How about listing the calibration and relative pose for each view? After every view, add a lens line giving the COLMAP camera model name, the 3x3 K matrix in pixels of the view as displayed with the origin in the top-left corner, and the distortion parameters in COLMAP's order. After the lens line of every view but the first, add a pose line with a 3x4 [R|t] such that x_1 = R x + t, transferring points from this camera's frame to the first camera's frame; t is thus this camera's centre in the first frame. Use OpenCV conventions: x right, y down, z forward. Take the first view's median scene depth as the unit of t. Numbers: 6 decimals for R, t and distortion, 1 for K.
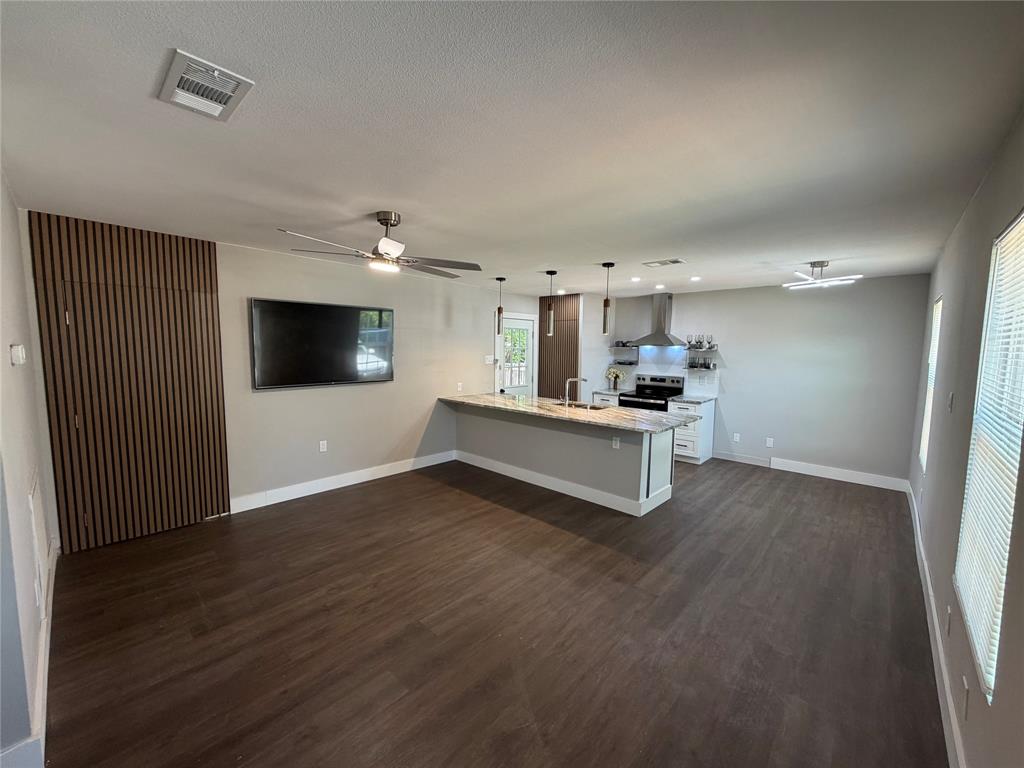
lens RADIAL K [[409.7, 0, 508.8], [0, 409.7, 384.8], [0, 0, 1]] dist [0.000048, -0.000150]
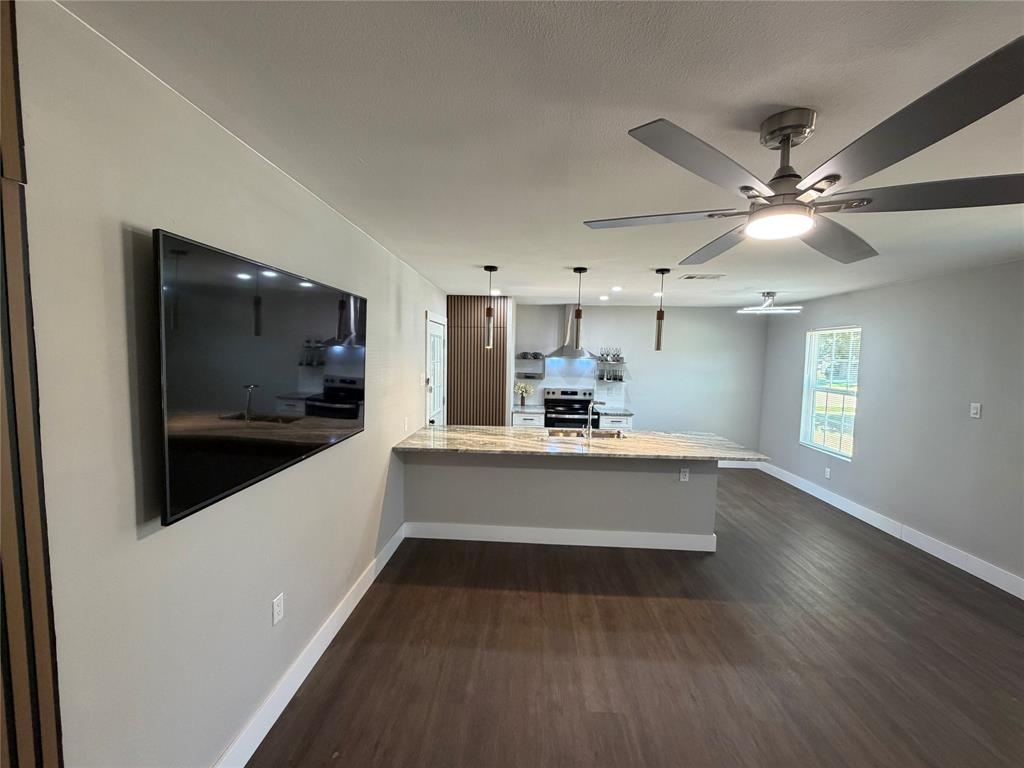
lens RADIAL K [[409.7, 0, 509.8], [0, 409.7, 382.3], [0, 0, 1]] dist [0.000048, -0.000150]
pose [[0.761345, -0.042269, 0.646968, -0.583389], [0.049356, 0.998756, 0.007171, -0.081984], [-0.646466, 0.026472, 0.762484, 0.562795]]
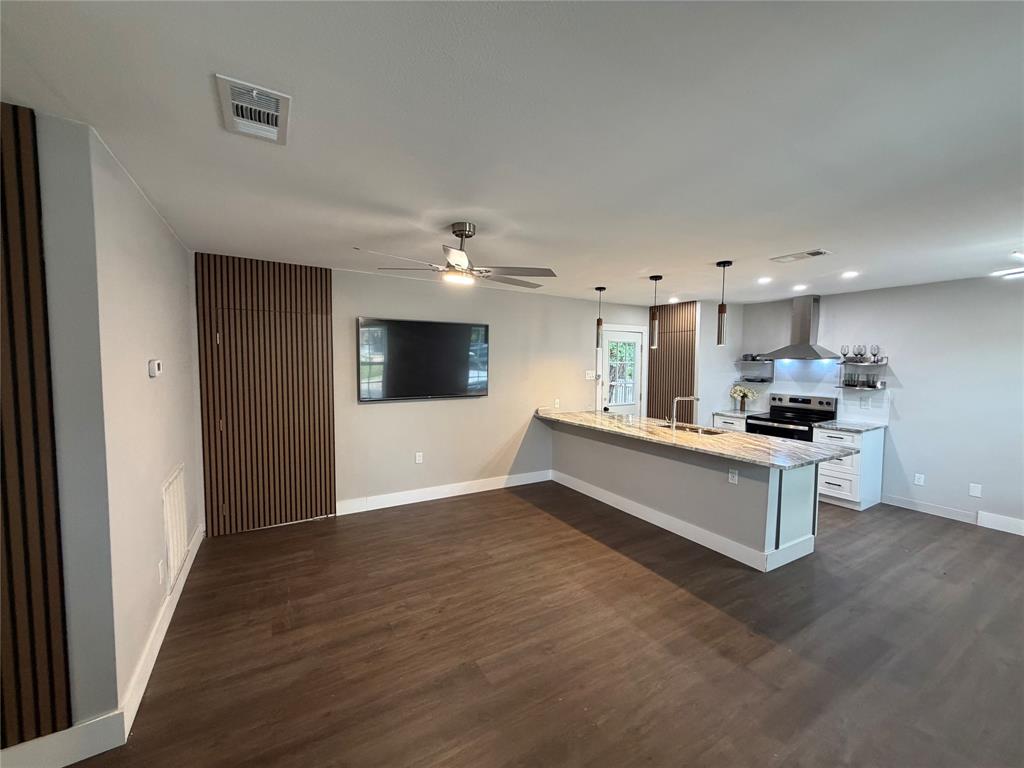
lens RADIAL K [[409.7, 0, 508.0], [0, 409.7, 384.4], [0, 0, 1]] dist [0.000048, -0.000150]
pose [[0.958089, 0.011415, -0.286243, 0.061217], [-0.022668, 0.999094, -0.036031, -0.003332], [0.285572, 0.041009, 0.957479, 0.073761]]
